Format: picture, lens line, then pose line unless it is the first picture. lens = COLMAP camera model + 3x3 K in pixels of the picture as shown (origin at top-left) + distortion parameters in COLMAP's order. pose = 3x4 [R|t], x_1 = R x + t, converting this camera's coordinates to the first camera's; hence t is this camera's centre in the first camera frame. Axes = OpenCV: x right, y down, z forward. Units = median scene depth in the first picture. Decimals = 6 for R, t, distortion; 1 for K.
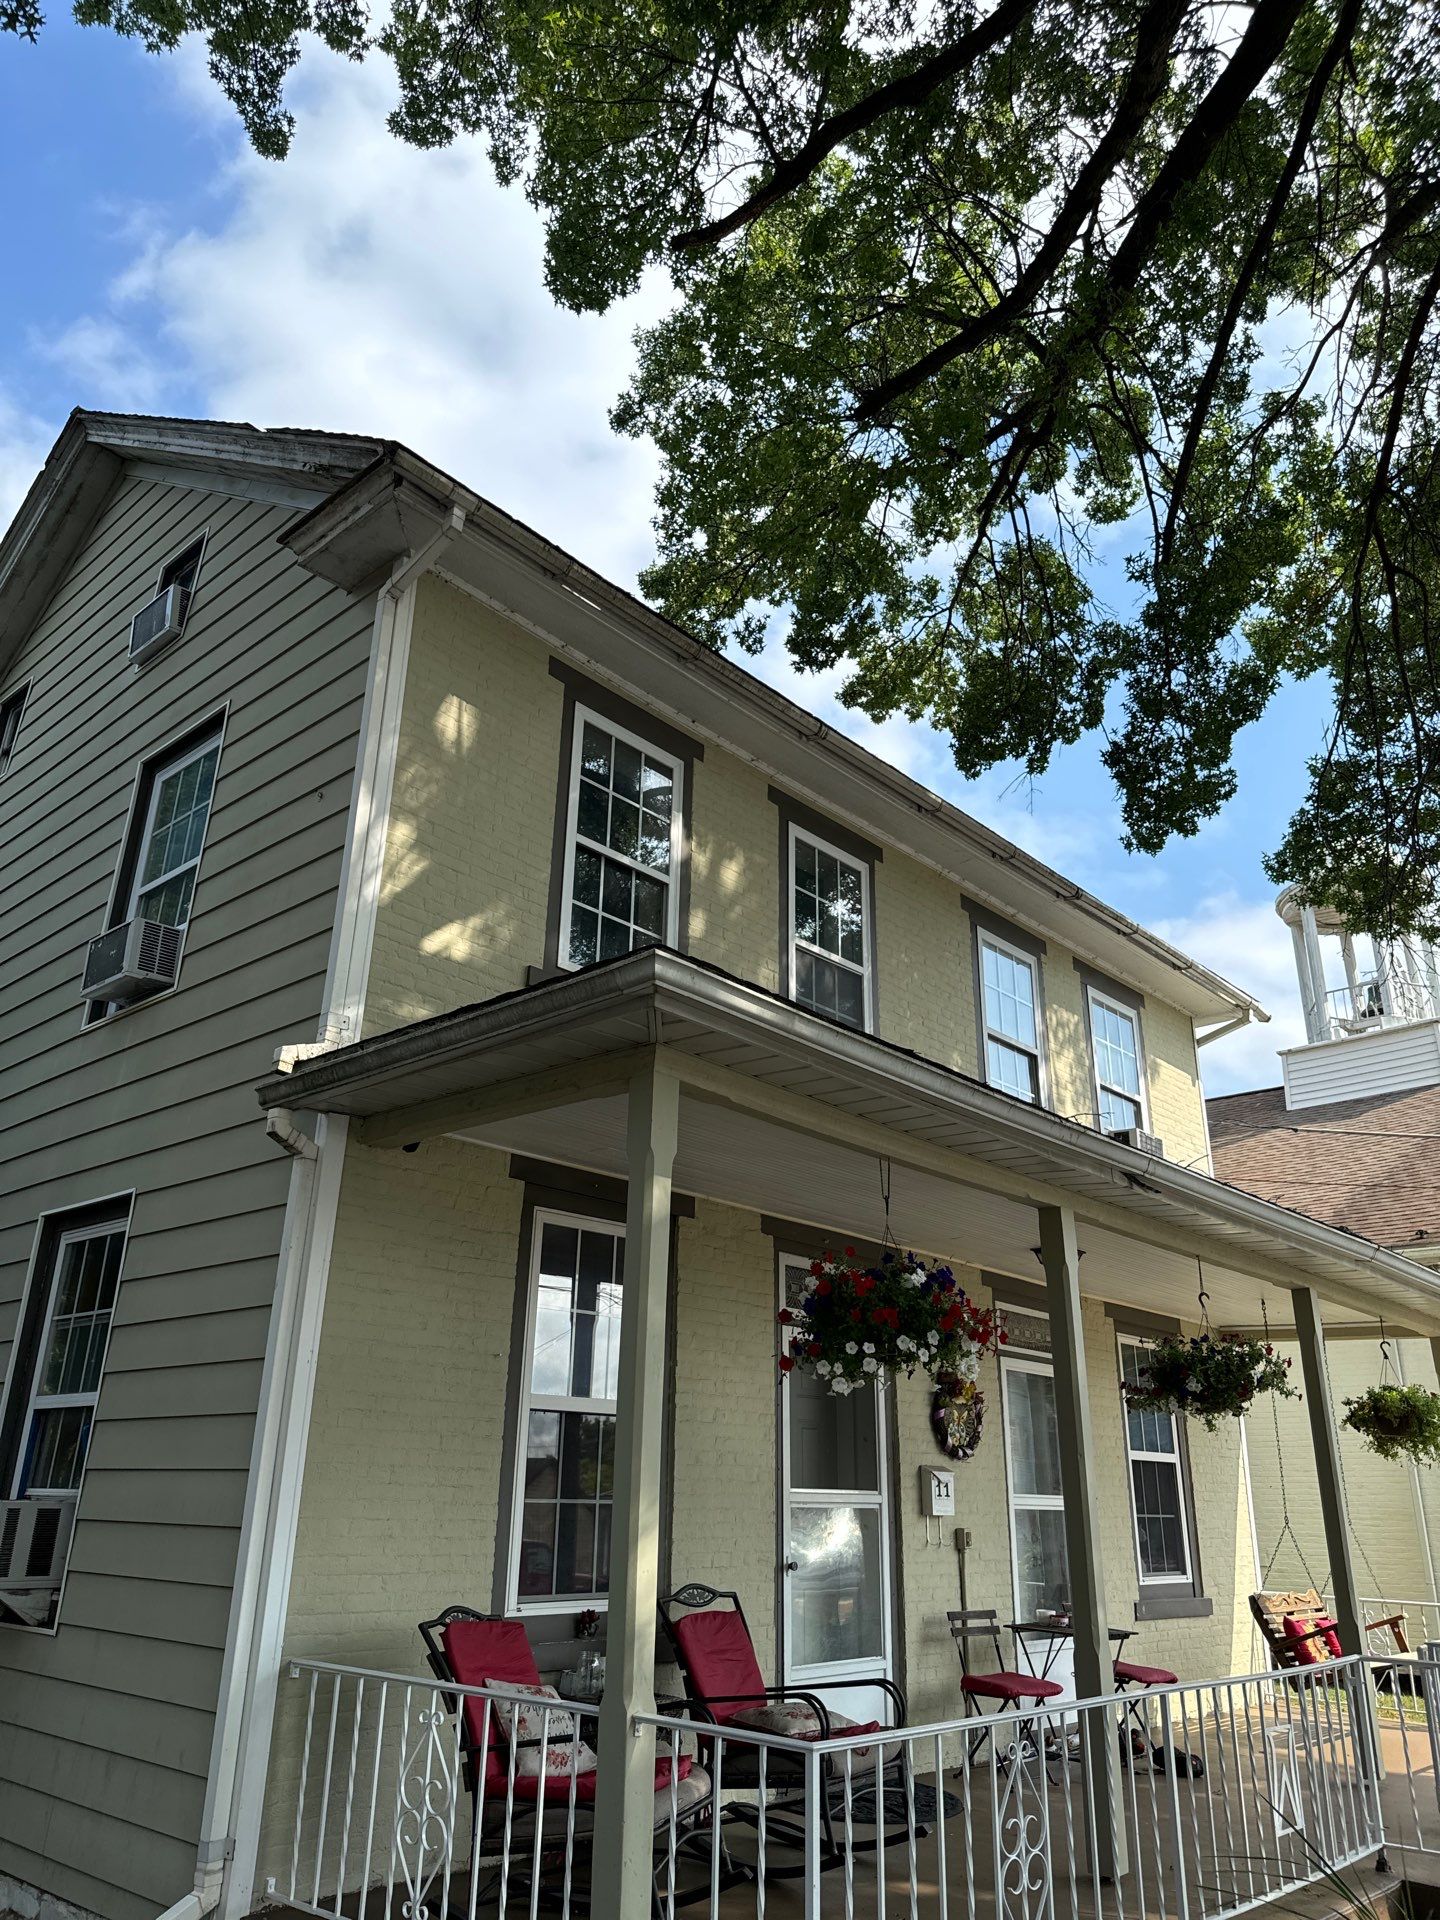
lens RADIAL K [[1373.3, 0, 771.9], [0, 1373.3, 927.9], [0, 0, 1]] dist [0.039731, -0.063120]
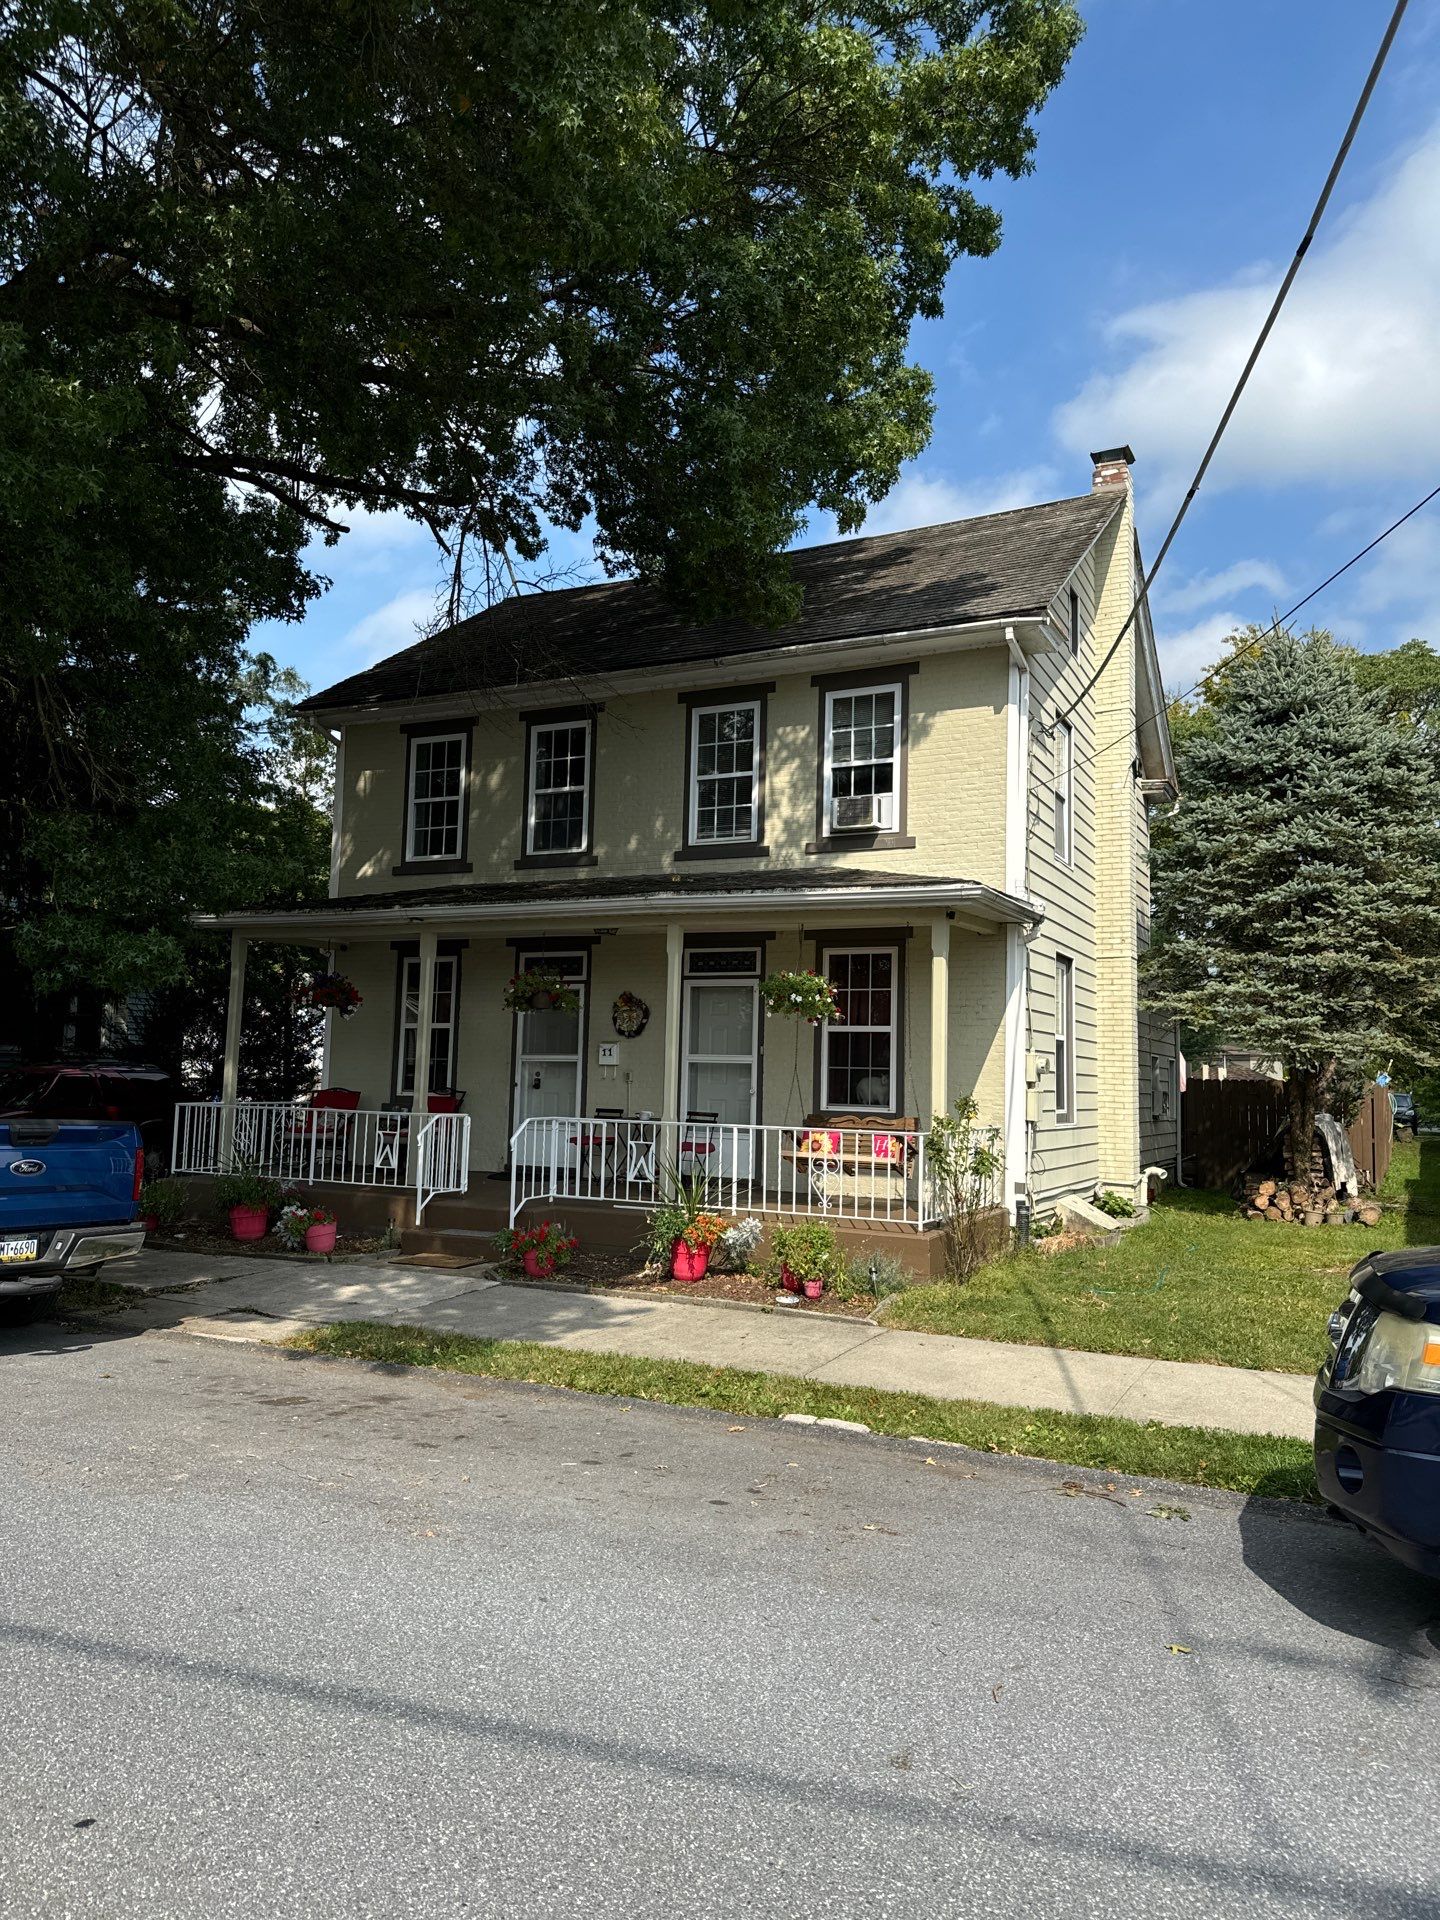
lens RADIAL K [[1306.9, 0, 698.4], [0, 1306.9, 966.5], [0, 0, 1]] dist [0.140388, -0.254872]
pose [[0.243364, -0.102594, -0.964494, 2.143466], [0.352508, 0.935749, -0.010590, 0.396335], [0.903611, -0.337415, 0.263892, 0.739888]]
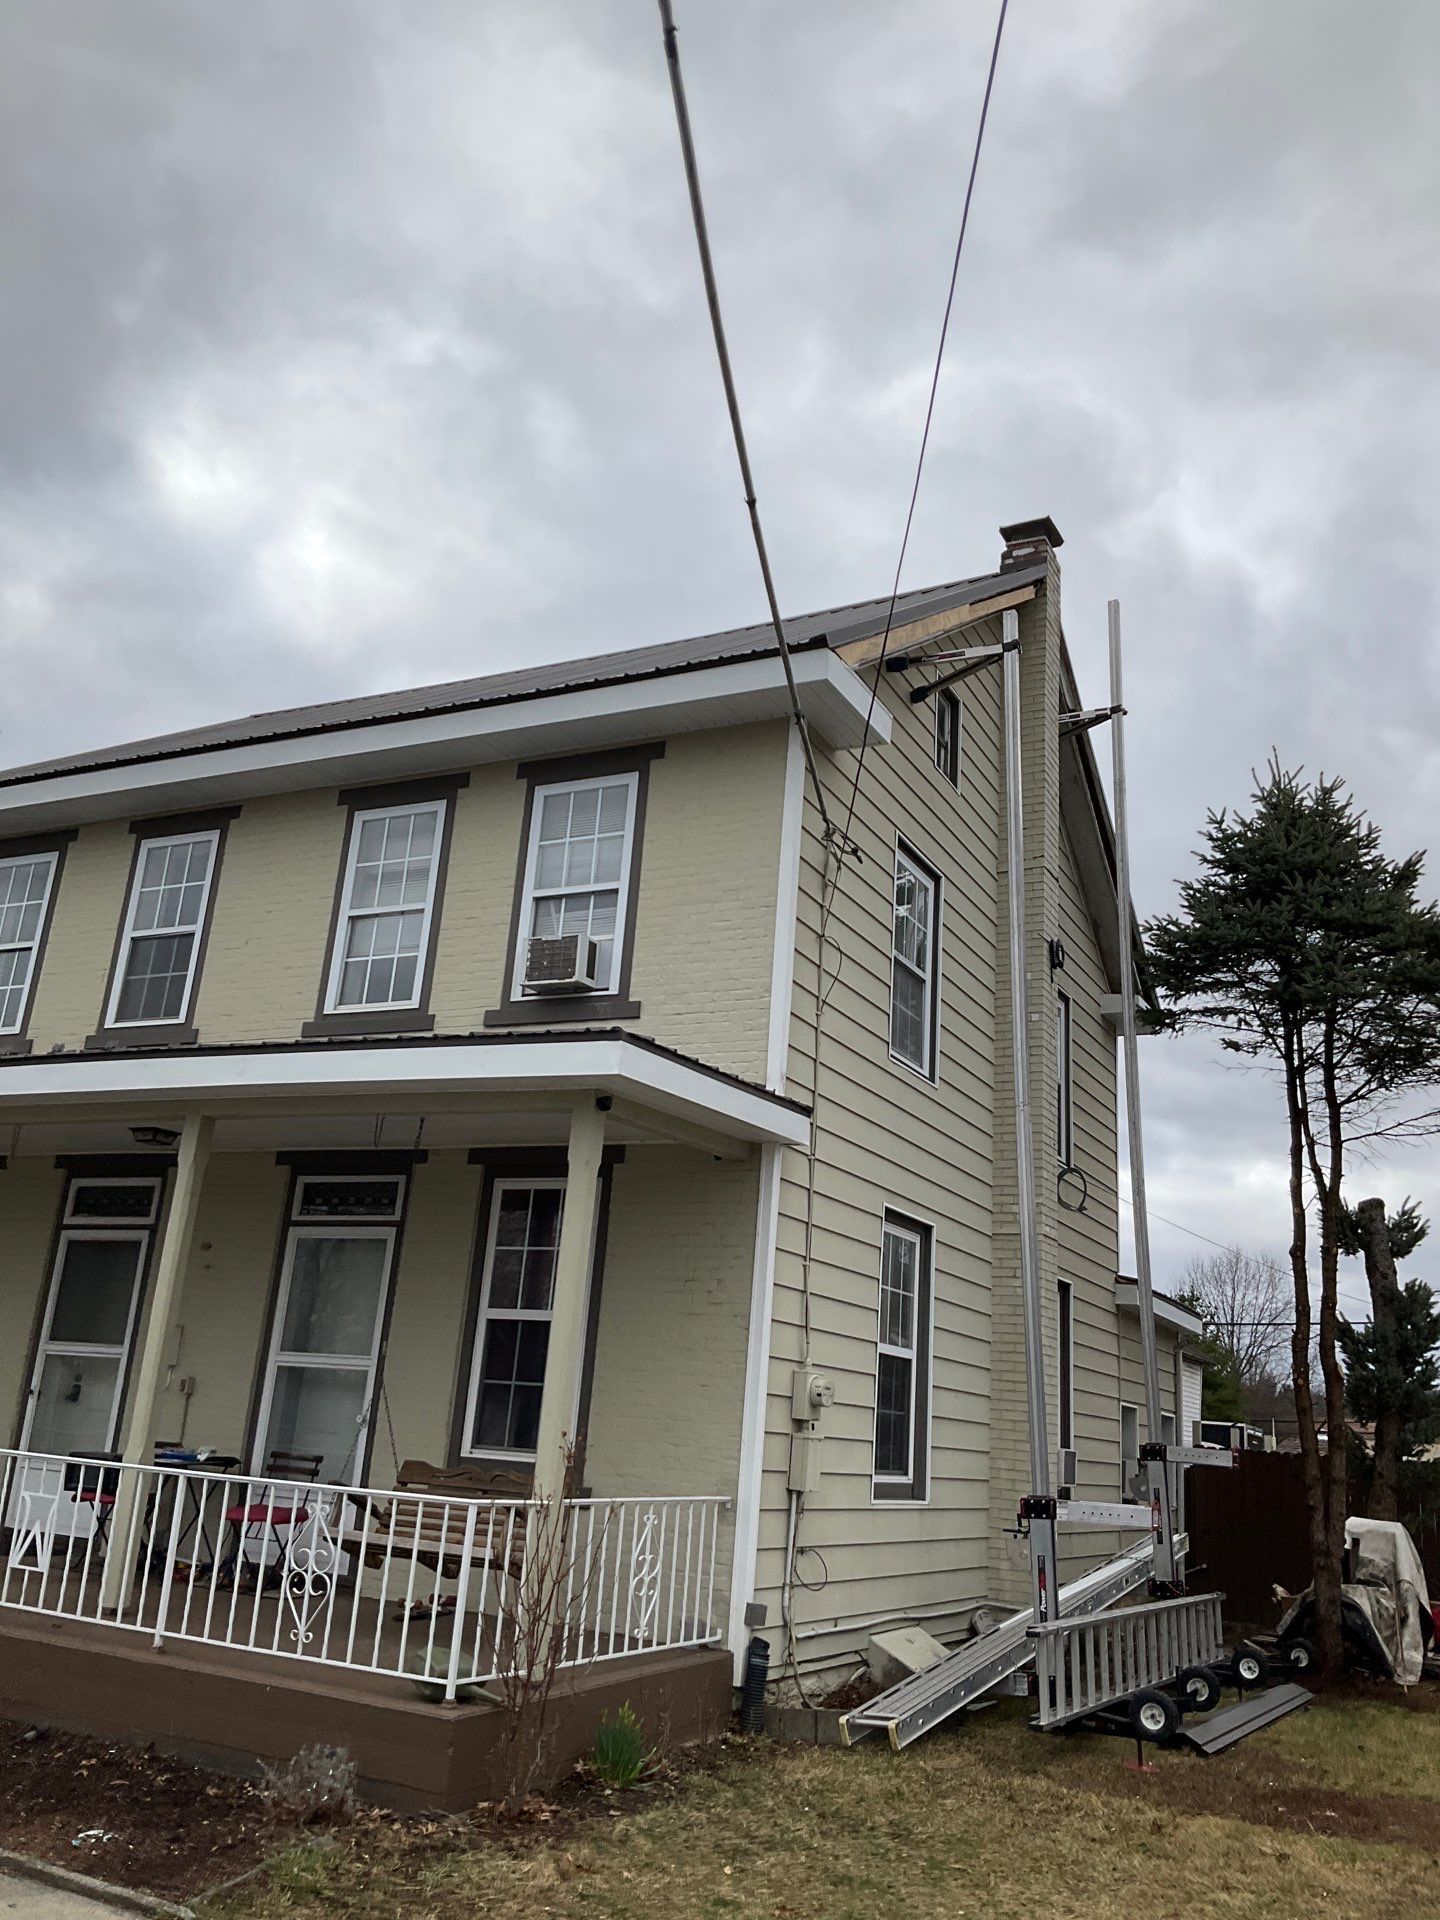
lens RADIAL K [[1549.3, 0, 714.1], [0, 1549.3, 970.8], [0, 0, 1]] dist [0.110747, -0.257470]
pose [[0.235871, -0.283266, -0.929584, 1.740058], [0.307371, 0.929210, -0.205160, 0.587599], [0.921894, -0.237336, 0.306241, 1.215612]]
